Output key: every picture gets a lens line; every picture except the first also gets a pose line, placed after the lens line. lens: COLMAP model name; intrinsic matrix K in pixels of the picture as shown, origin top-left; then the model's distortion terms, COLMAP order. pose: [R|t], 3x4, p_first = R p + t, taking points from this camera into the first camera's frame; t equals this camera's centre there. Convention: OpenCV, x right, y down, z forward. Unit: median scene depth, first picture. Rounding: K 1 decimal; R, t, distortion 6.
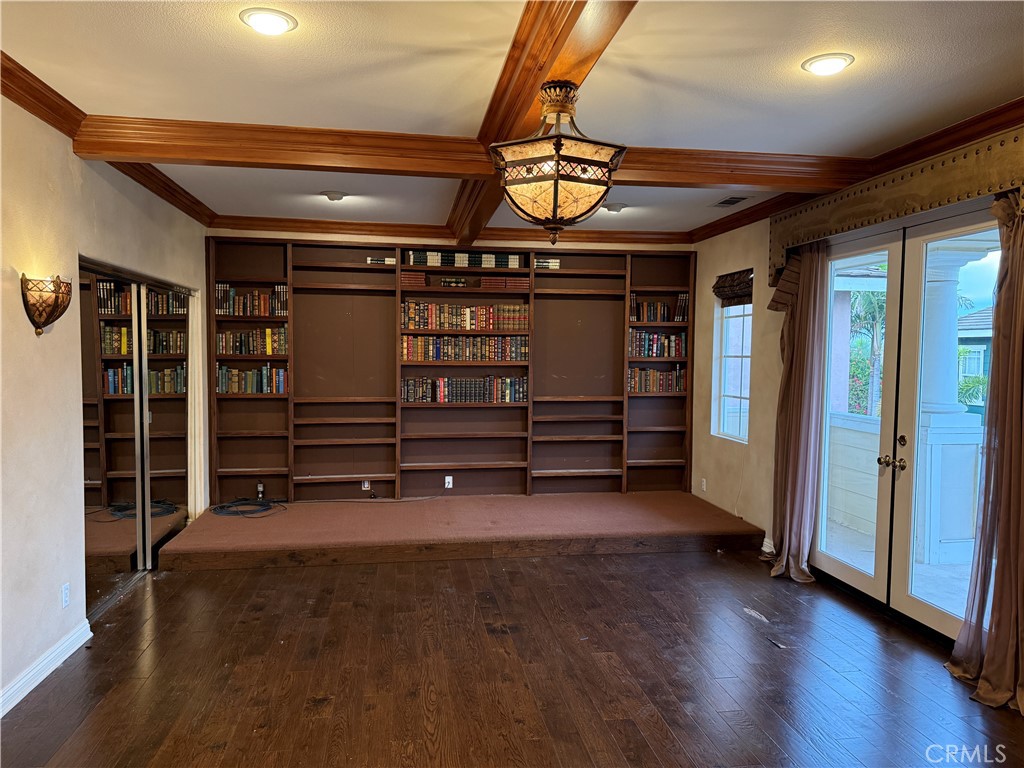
lens RADIAL K [[715.0, 0, 512.0], [0, 715.0, 384.0], [0, 0, 1]] dist [0.123135, -0.202726]
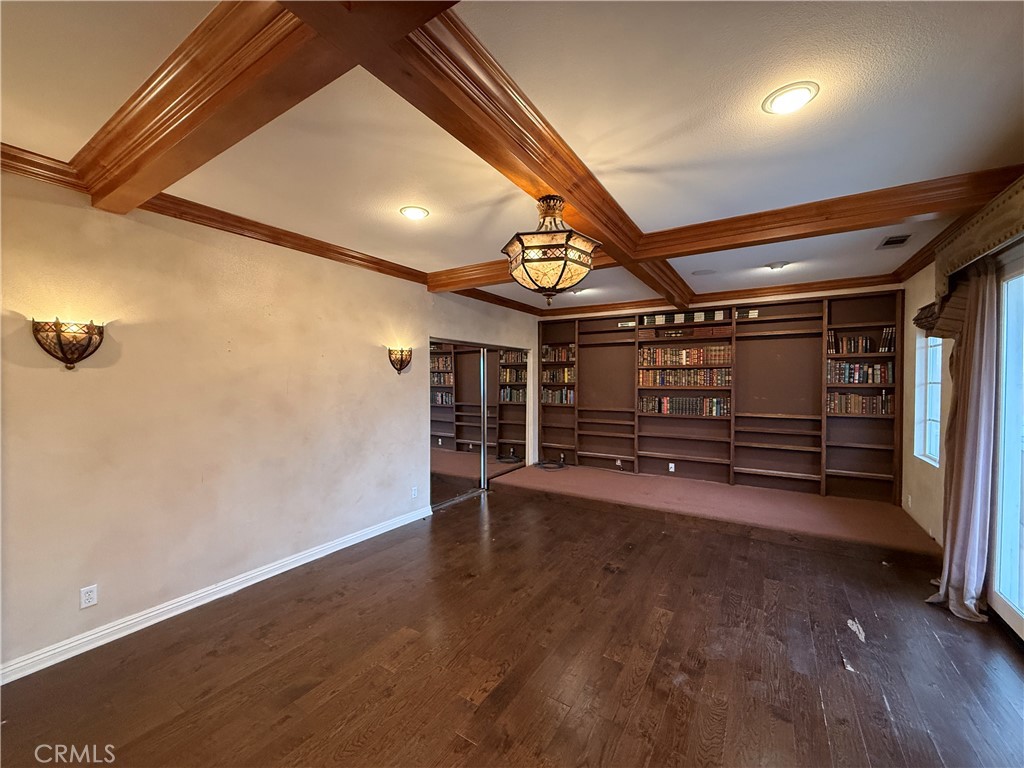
lens RADIAL K [[407.2, 0, 510.4], [0, 407.2, 383.4], [0, 0, 1]] dist [-0.001228, 0.000483]
pose [[0.748829, -0.000786, -0.662763, 0.233460], [-0.024385, 0.999290, -0.028737, -0.005391], [0.662315, 0.037680, 0.748278, 0.145287]]
